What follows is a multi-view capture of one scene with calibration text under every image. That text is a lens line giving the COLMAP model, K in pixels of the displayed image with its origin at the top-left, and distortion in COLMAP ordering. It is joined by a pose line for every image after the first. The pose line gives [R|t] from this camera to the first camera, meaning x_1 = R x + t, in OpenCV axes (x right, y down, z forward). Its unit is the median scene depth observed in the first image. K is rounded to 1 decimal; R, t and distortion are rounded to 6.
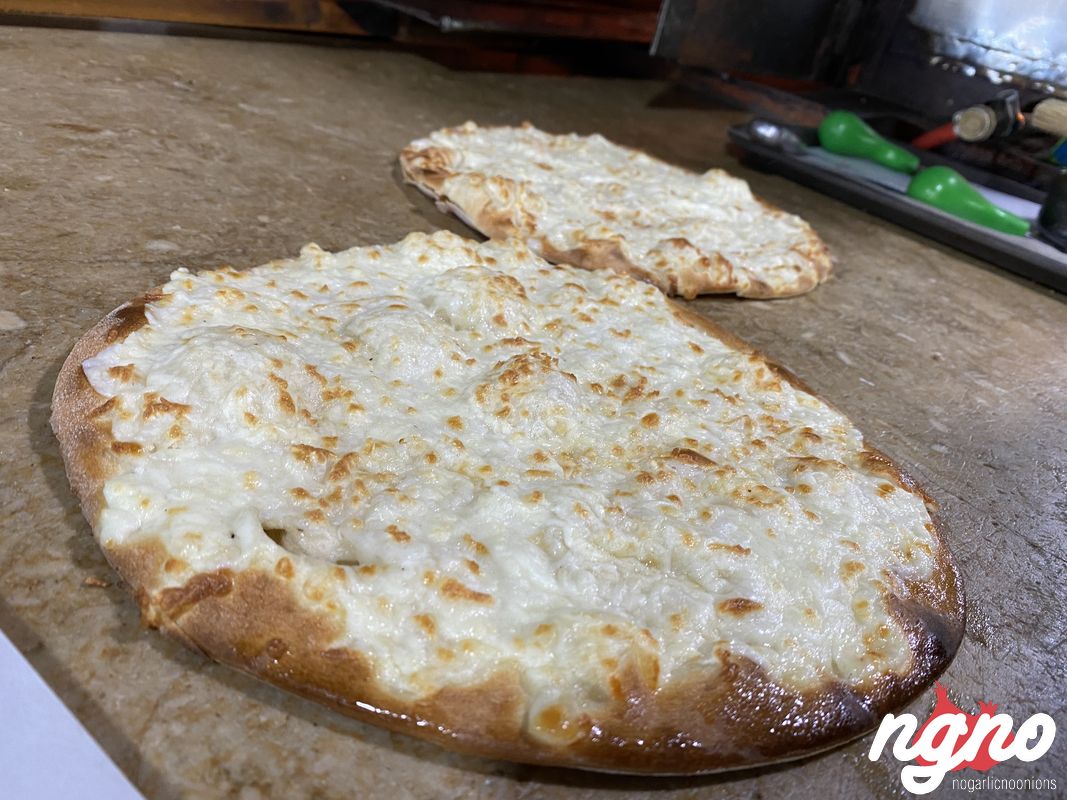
lens RADIAL K [[816.4, 0, 533.9], [0, 816.4, 389.7], [0, 0, 1]] dist [0.032952, -0.053373]
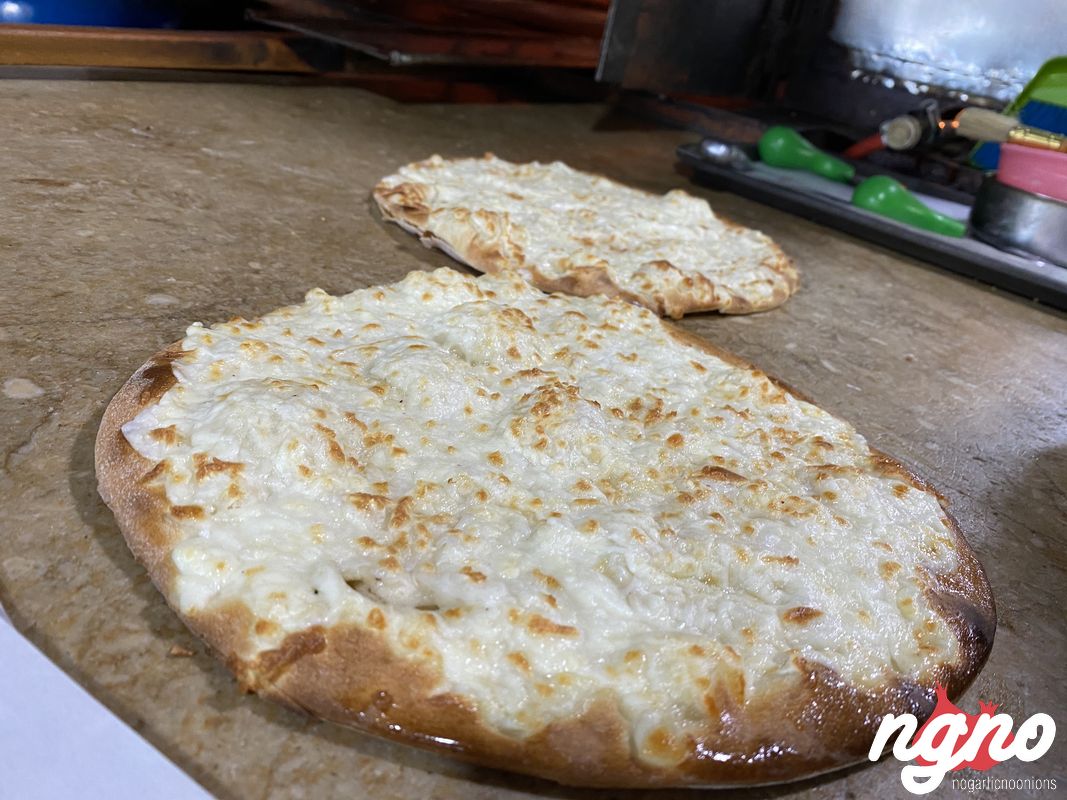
lens RADIAL K [[816.4, 0, 533.9], [0, 816.4, 389.7], [0, 0, 1]] dist [0.032952, -0.053373]
pose [[0.993933, -0.069651, 0.085120, -0.117346], [0.071523, 0.997255, -0.019146, -0.020032], [-0.083553, 0.025118, 0.996187, -0.016466]]
